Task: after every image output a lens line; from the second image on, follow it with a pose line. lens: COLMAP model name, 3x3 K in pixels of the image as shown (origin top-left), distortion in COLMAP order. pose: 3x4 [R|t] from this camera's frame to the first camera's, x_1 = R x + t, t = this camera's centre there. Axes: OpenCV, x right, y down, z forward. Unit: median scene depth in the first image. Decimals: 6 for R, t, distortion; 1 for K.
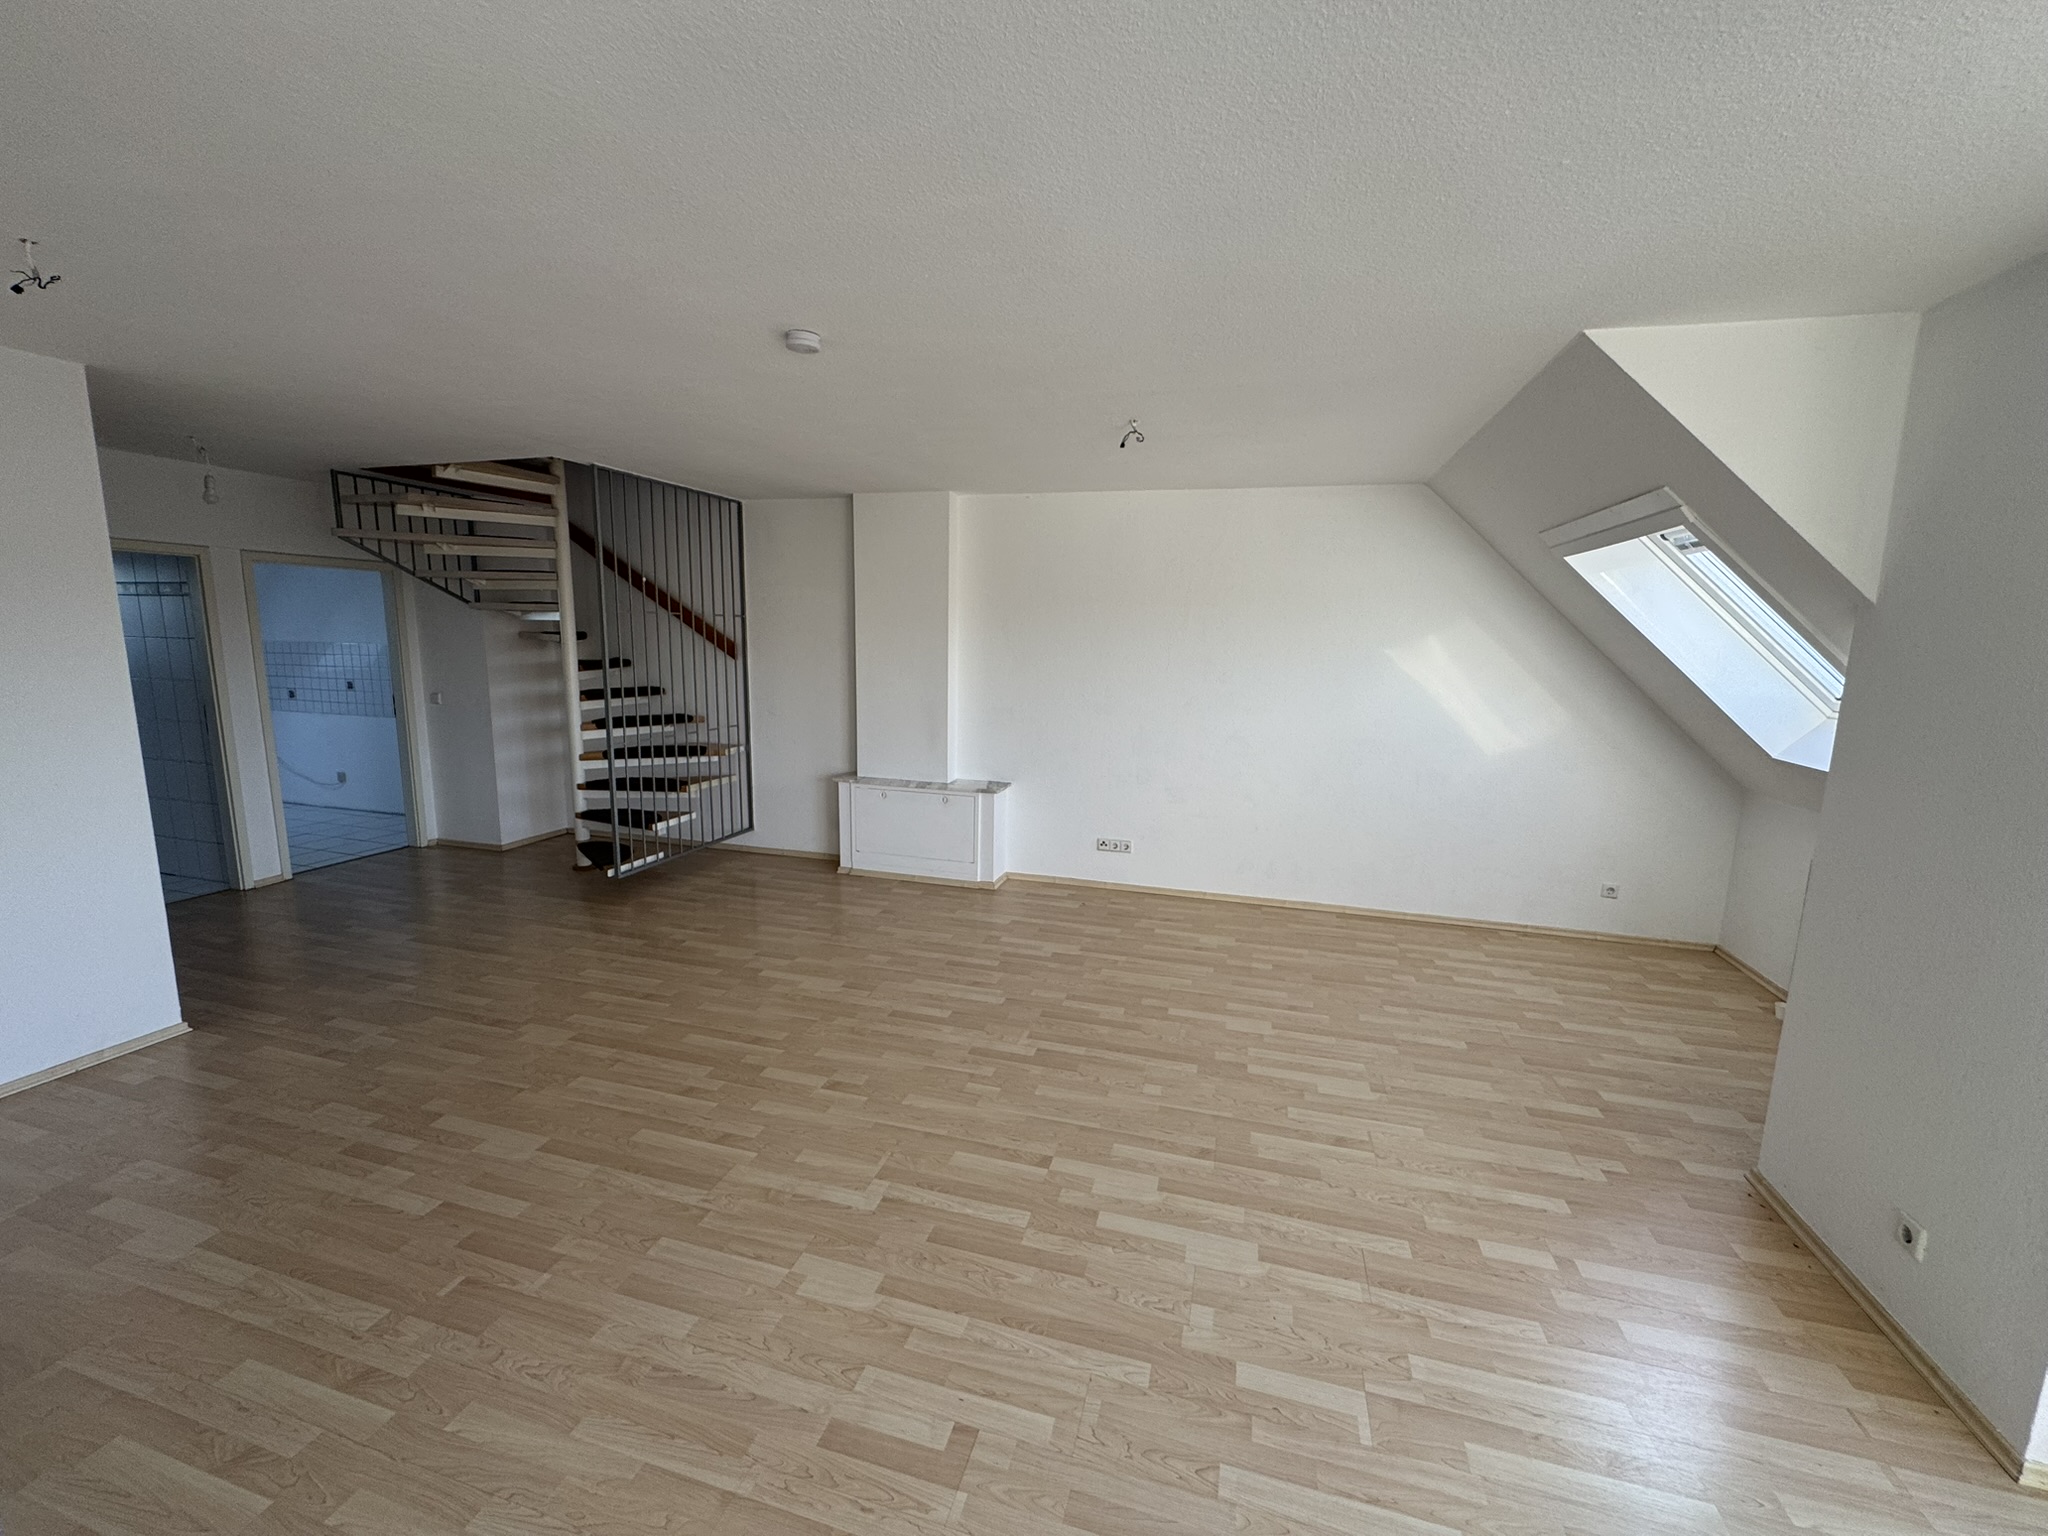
lens RADIAL K [[814.0, 0, 1024.0], [0, 814.0, 768.0], [0, 0, 1]] dist [-0.002848, 0.000520]
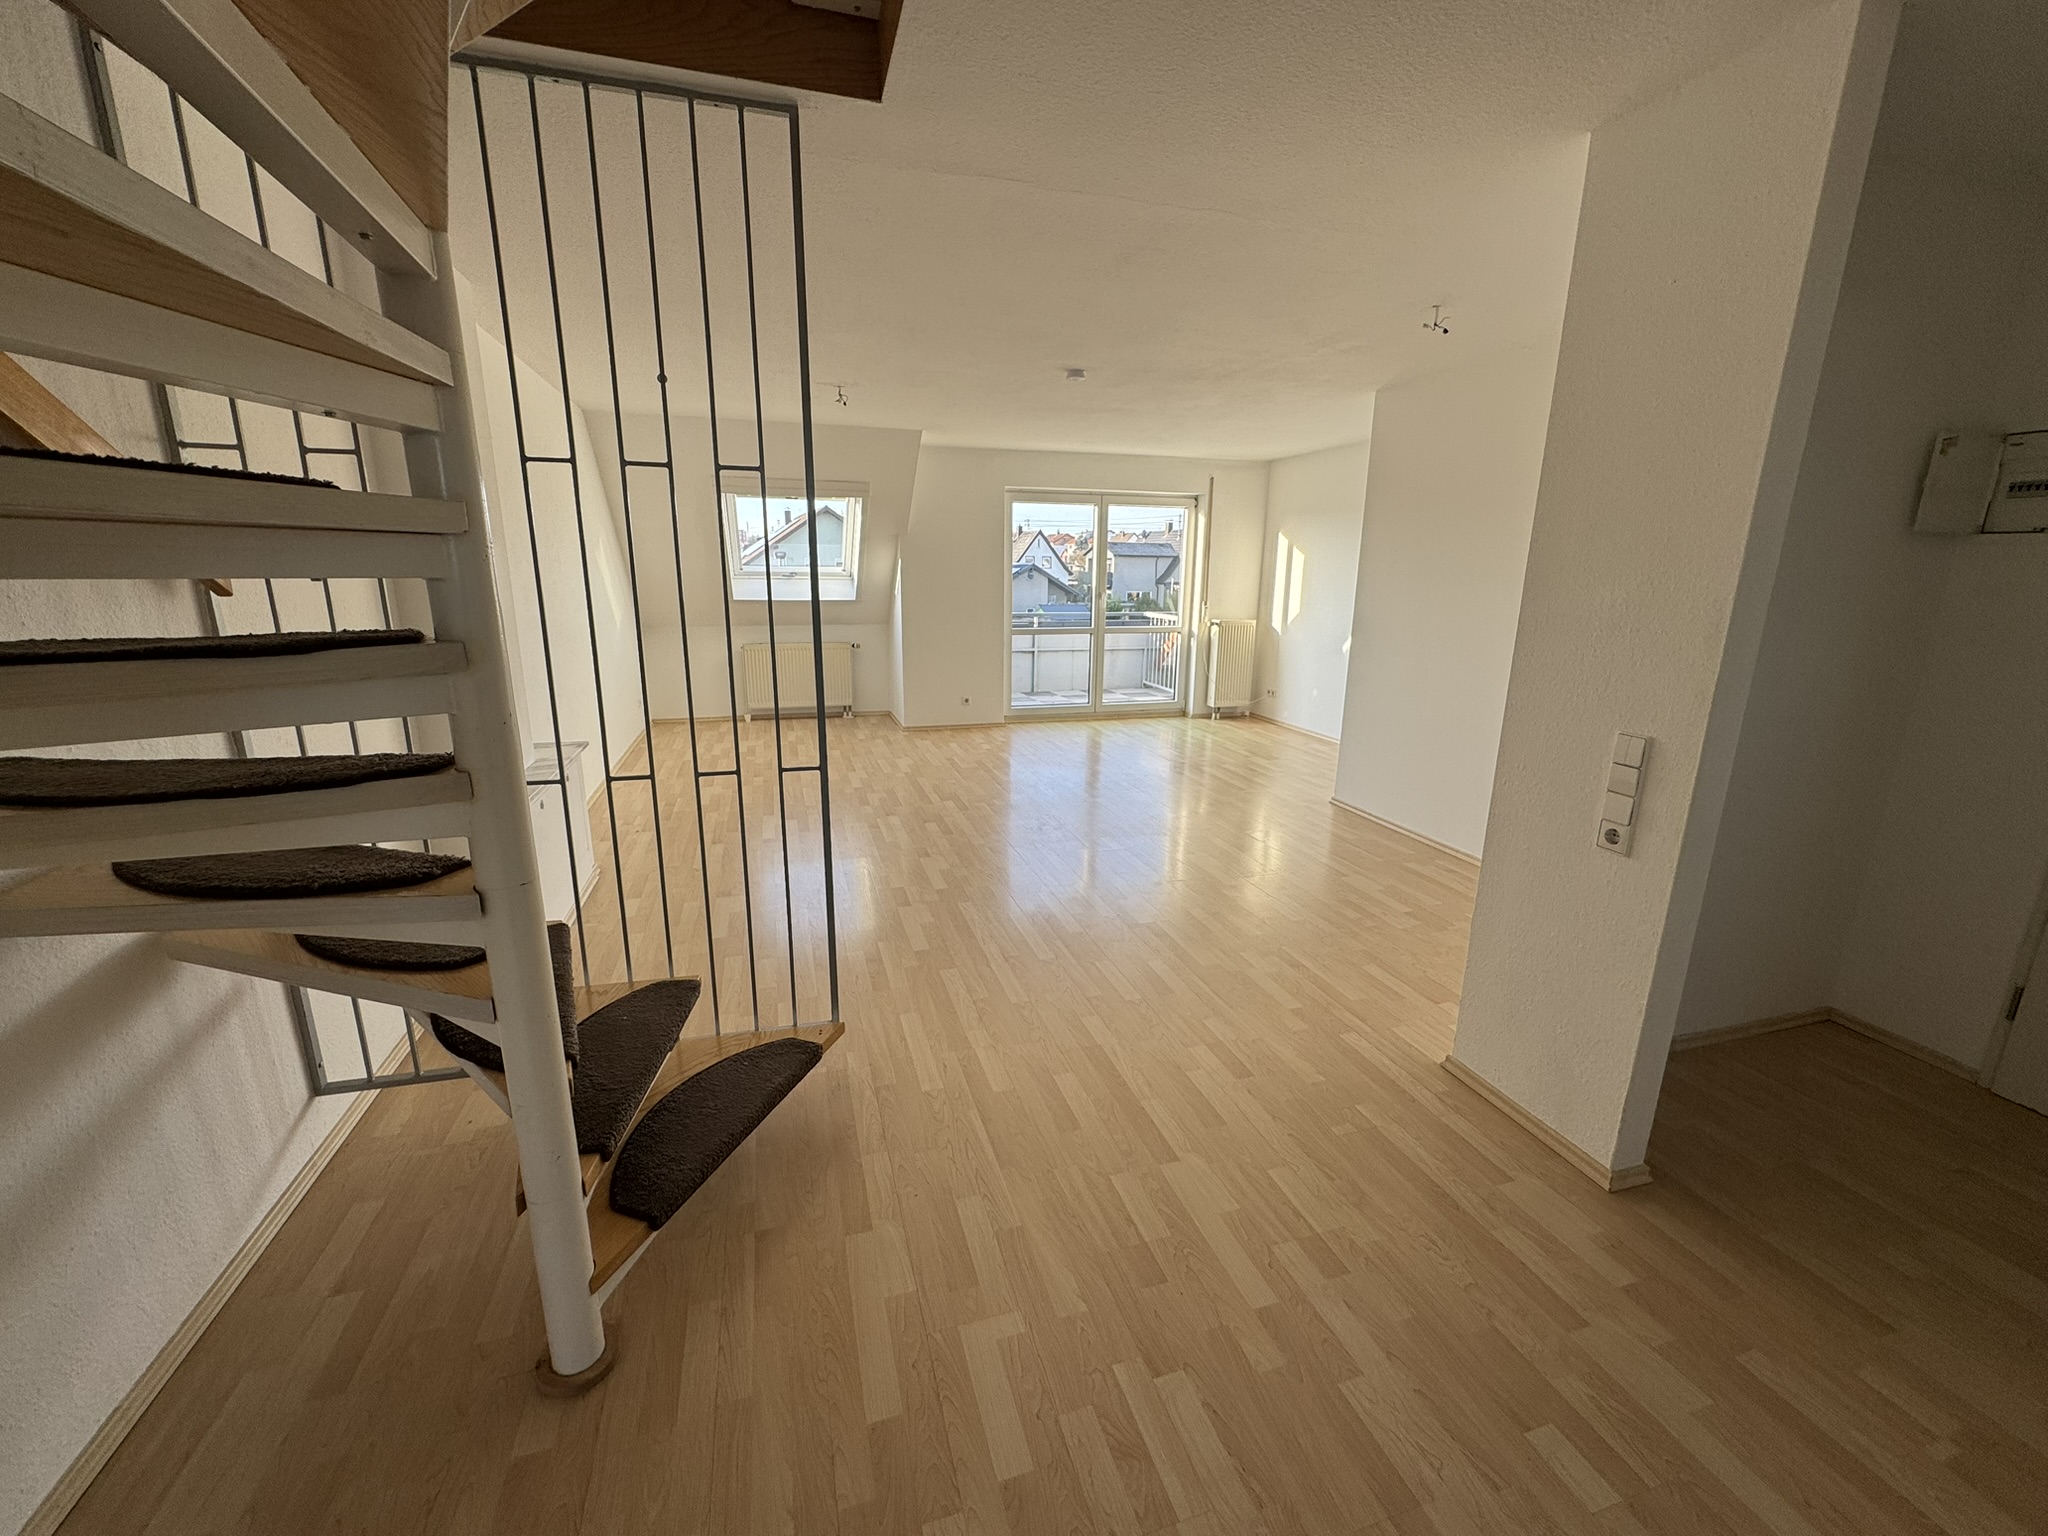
lens RADIAL K [[814.0, 0, 1024.0], [0, 814.0, 768.0], [0, 0, 1]] dist [-0.002848, 0.000520]
pose [[-0.539959, -0.228183, 0.810171, -1.429651], [0.111114, 0.934802, 0.337340, -0.257836], [-0.834325, 0.272171, -0.479400, 1.692358]]
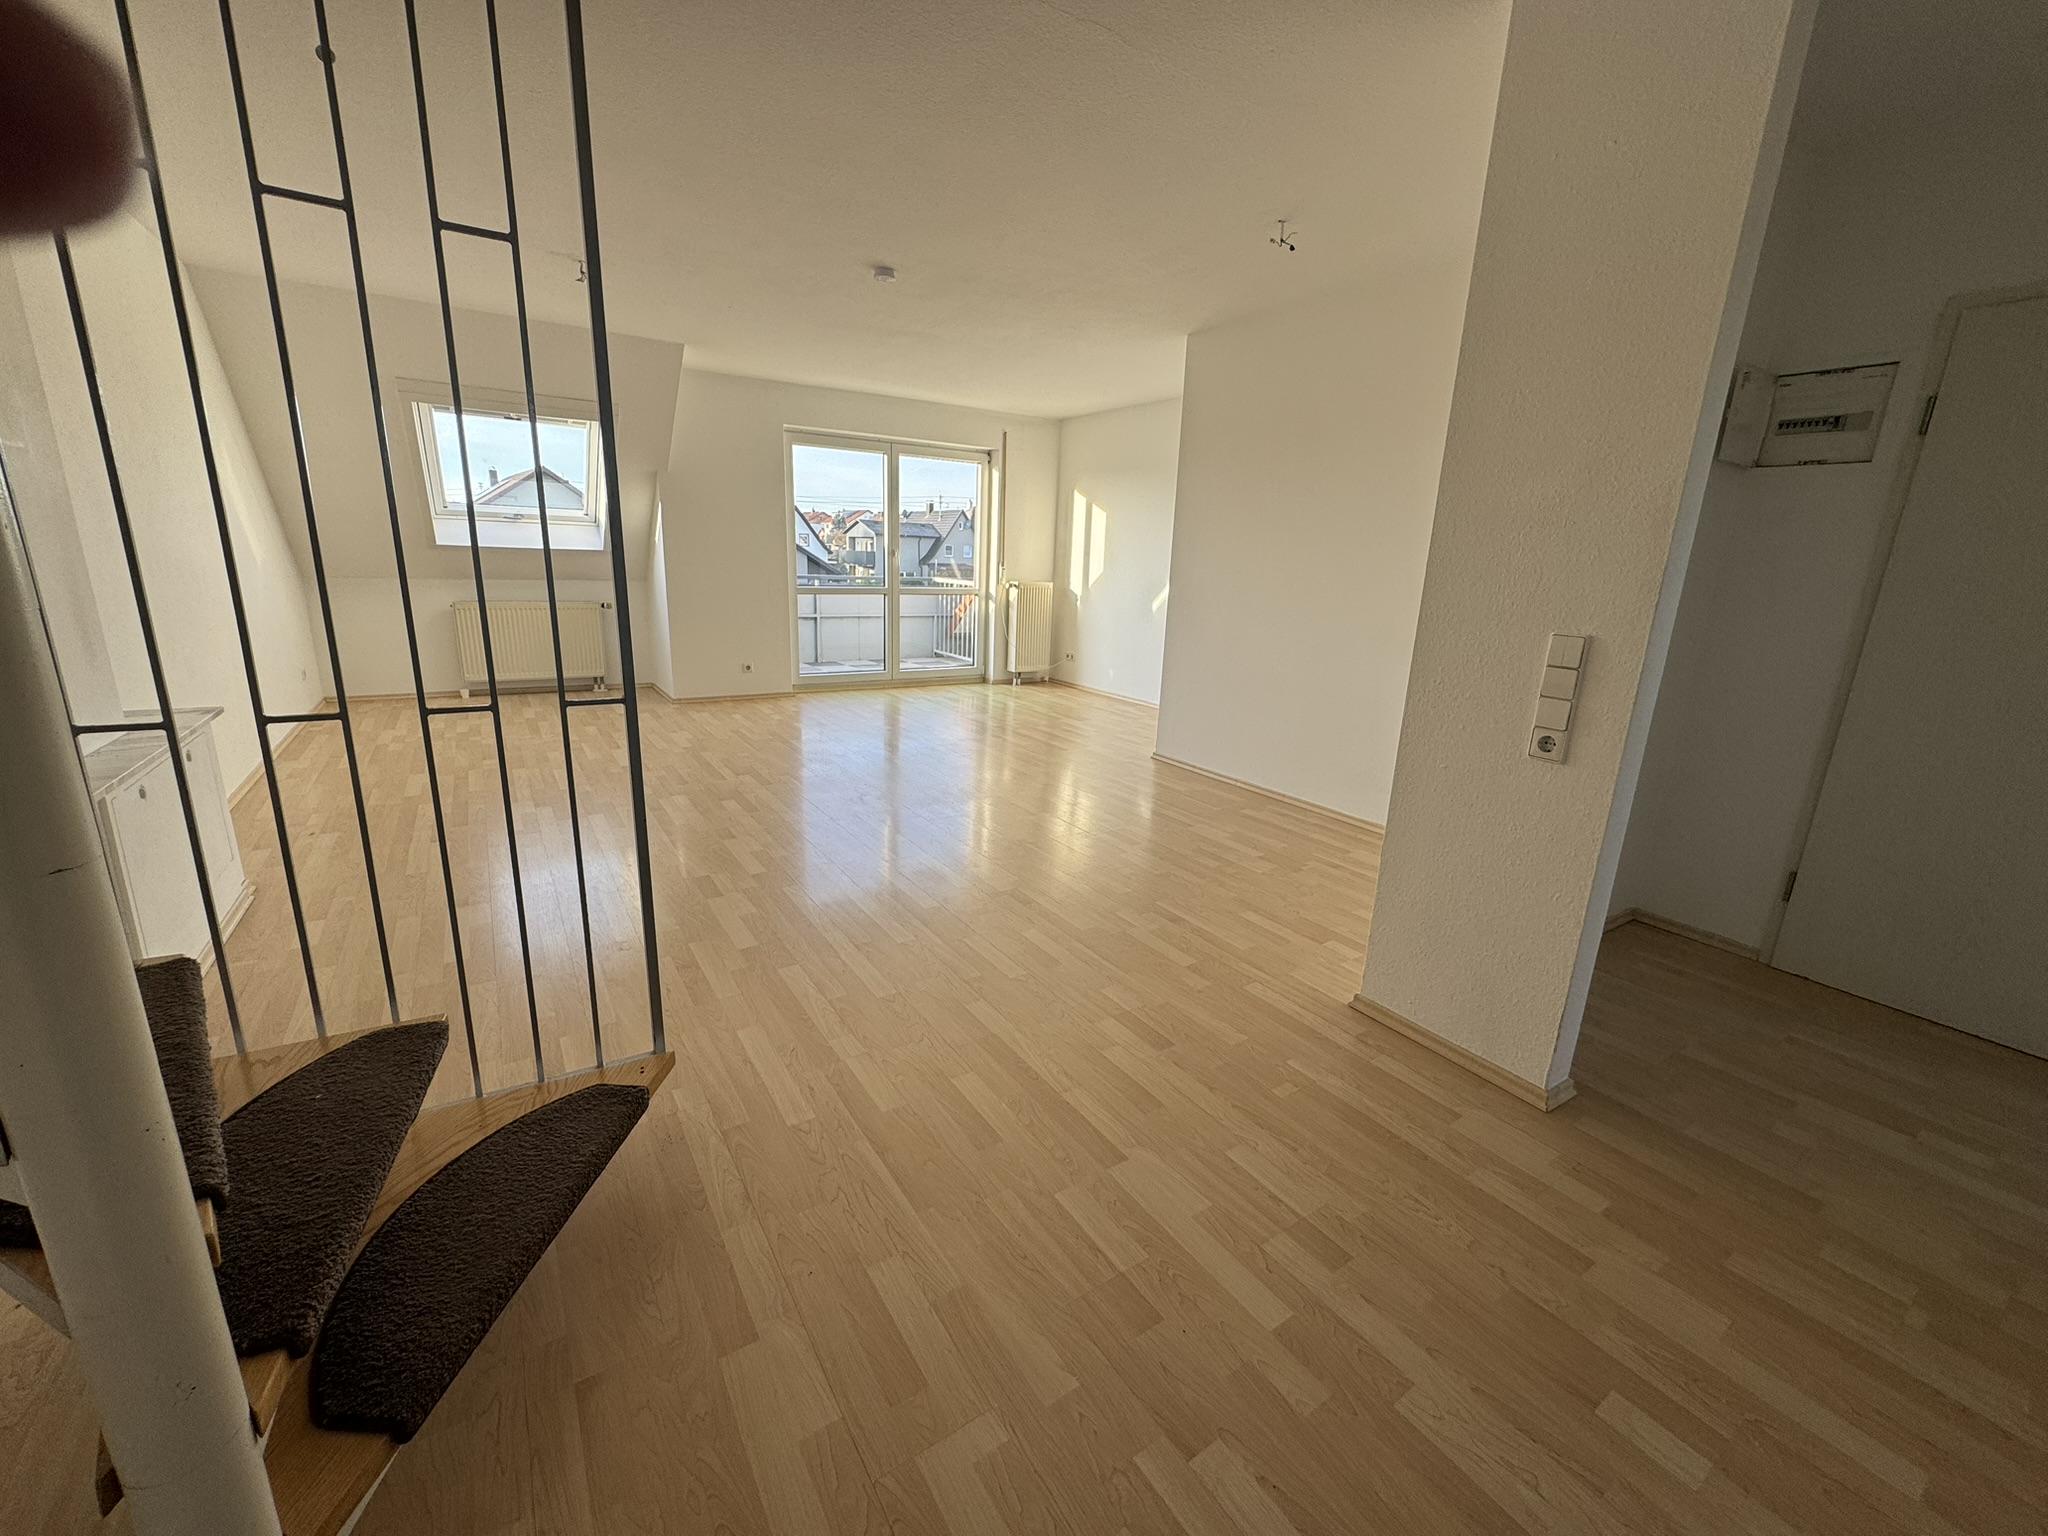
lens RADIAL K [[816.1, 0, 1024.0], [0, 816.1, 768.0], [0, 0, 1]] dist [-0.003193, 0.000122]
pose [[-0.752854, -0.212940, 0.622790, -1.266305], [0.051958, 0.924039, 0.378750, -0.177286], [-0.656134, 0.317503, -0.684602, 1.695784]]
